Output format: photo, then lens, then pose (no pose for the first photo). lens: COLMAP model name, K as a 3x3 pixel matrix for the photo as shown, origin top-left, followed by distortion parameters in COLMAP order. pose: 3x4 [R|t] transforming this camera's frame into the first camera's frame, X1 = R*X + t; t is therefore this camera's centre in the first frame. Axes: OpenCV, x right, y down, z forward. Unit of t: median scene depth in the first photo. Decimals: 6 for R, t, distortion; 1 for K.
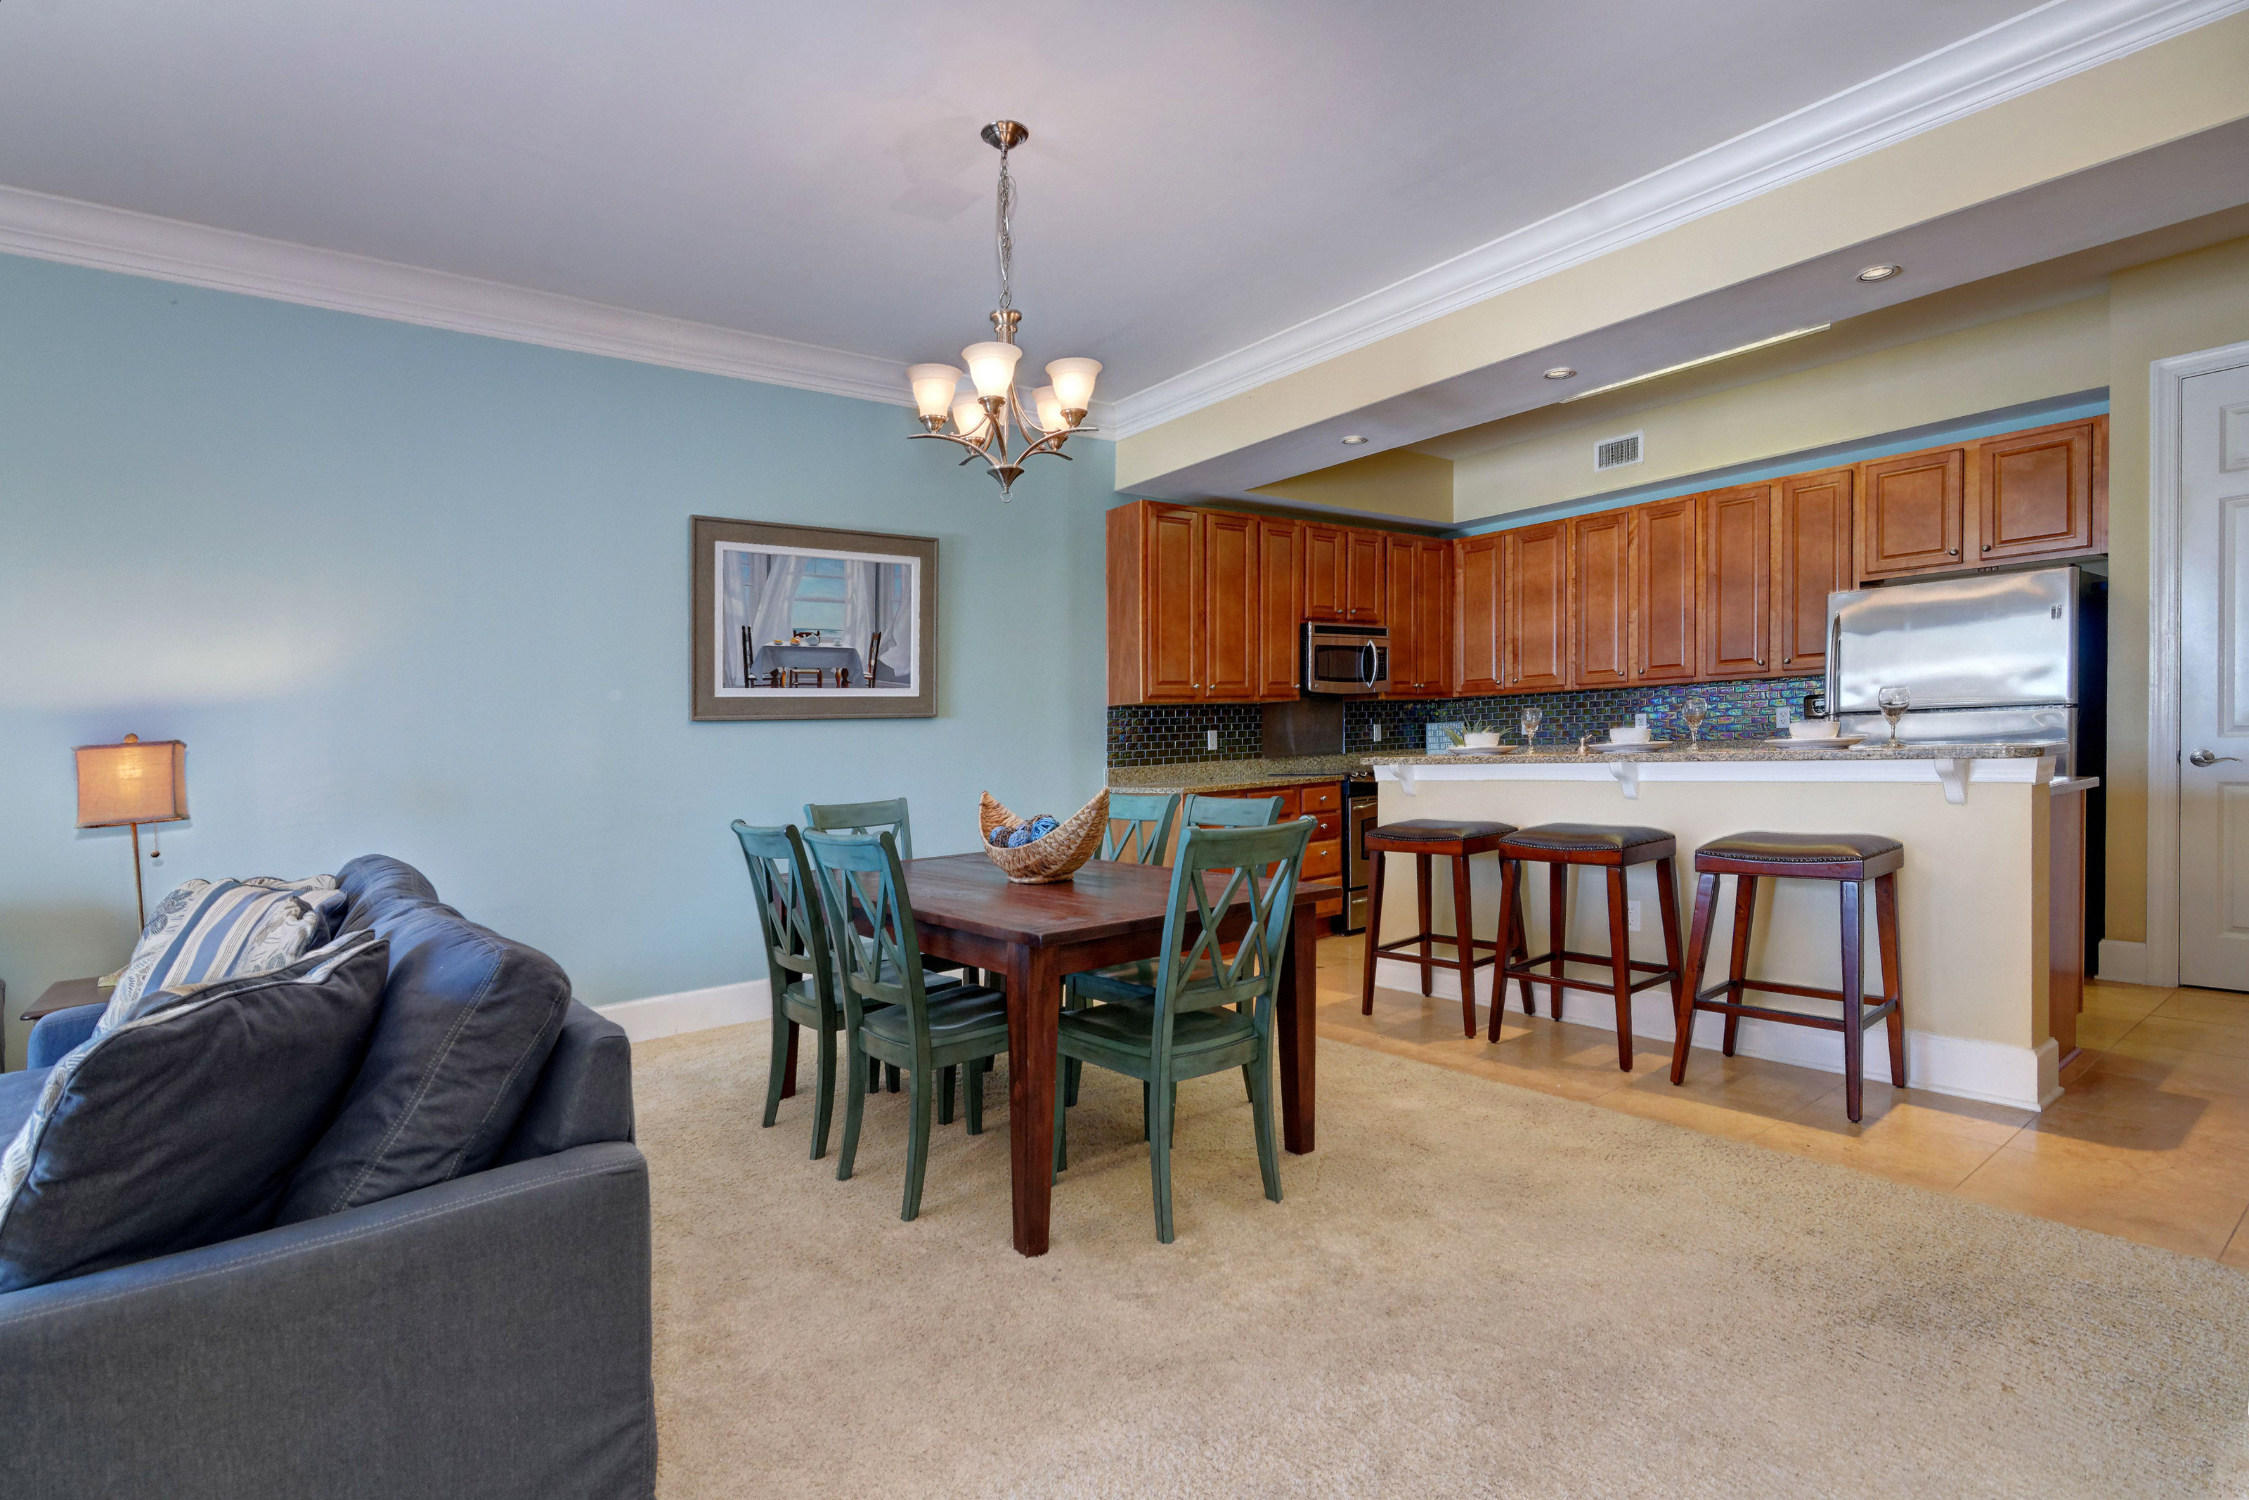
lens RADIAL K [[1085.8, 0, 1124.5], [0, 1085.8, 720.8], [0, 0, 1]] dist [0.000389, -0.000237]
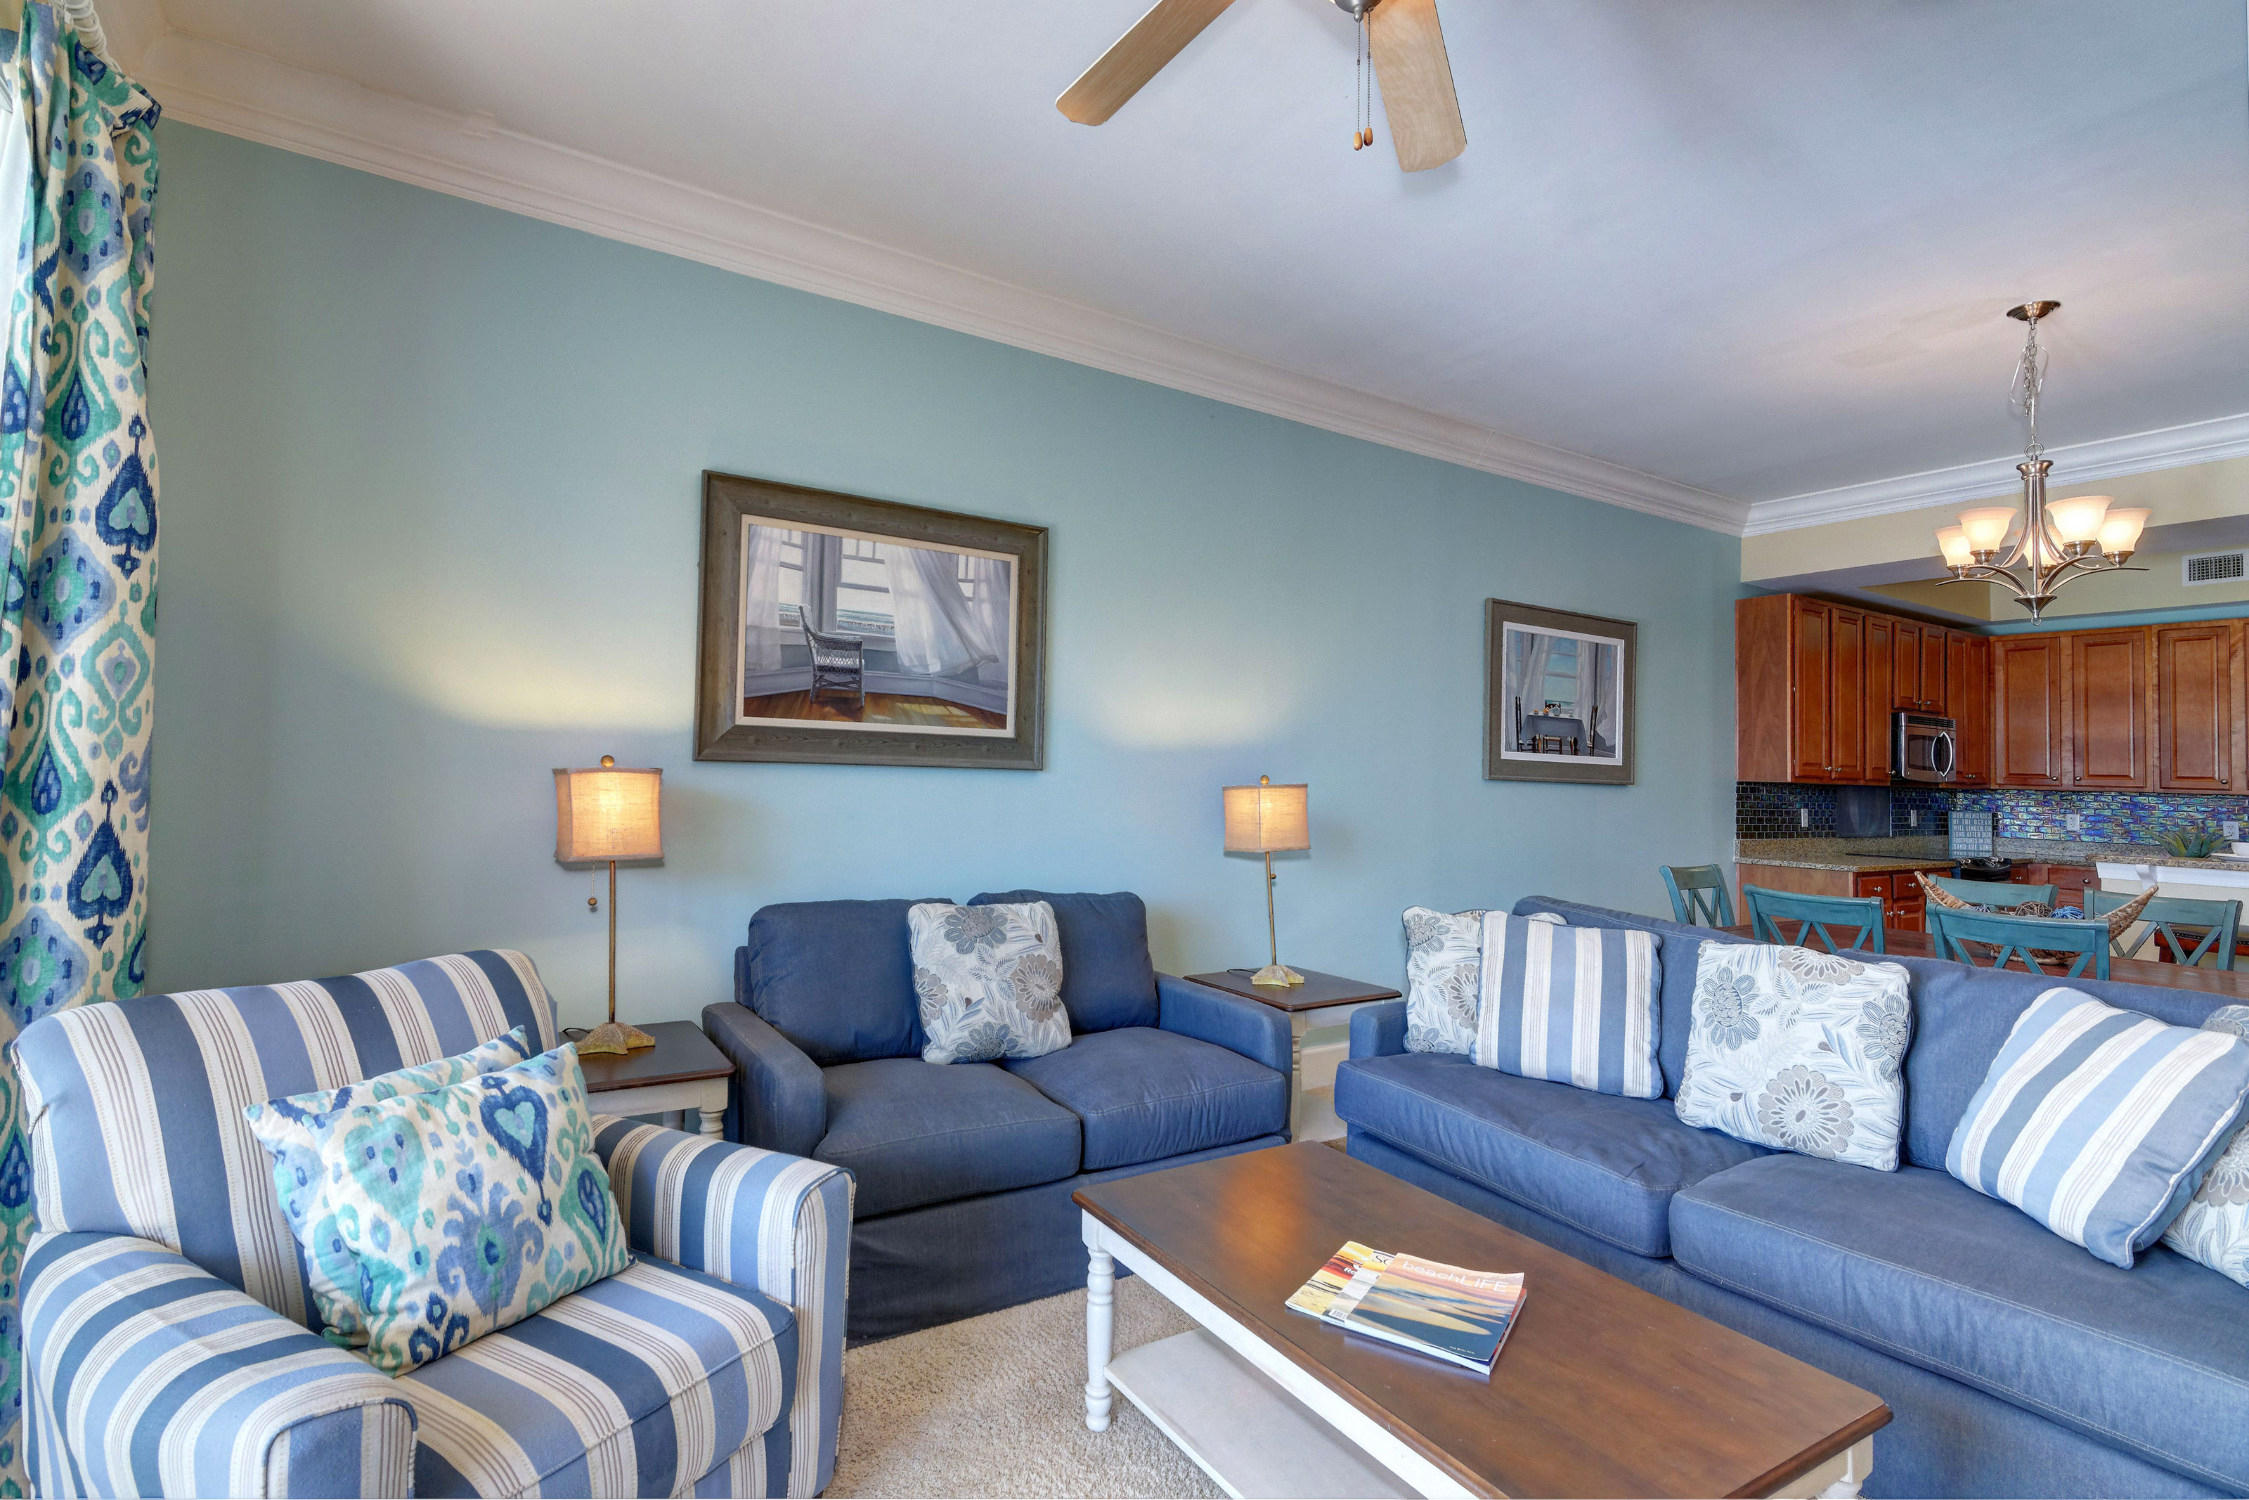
lens RADIAL K [[1085.8, 0, 1124.5], [0, 1085.8, 720.8], [0, 0, 1]] dist [0.000389, -0.000237]
pose [[0.994410, 0.064754, -0.083402, -0.602109], [-0.067059, 0.997432, -0.025133, -0.006326], [0.081561, 0.030585, 0.996199, -0.138770]]
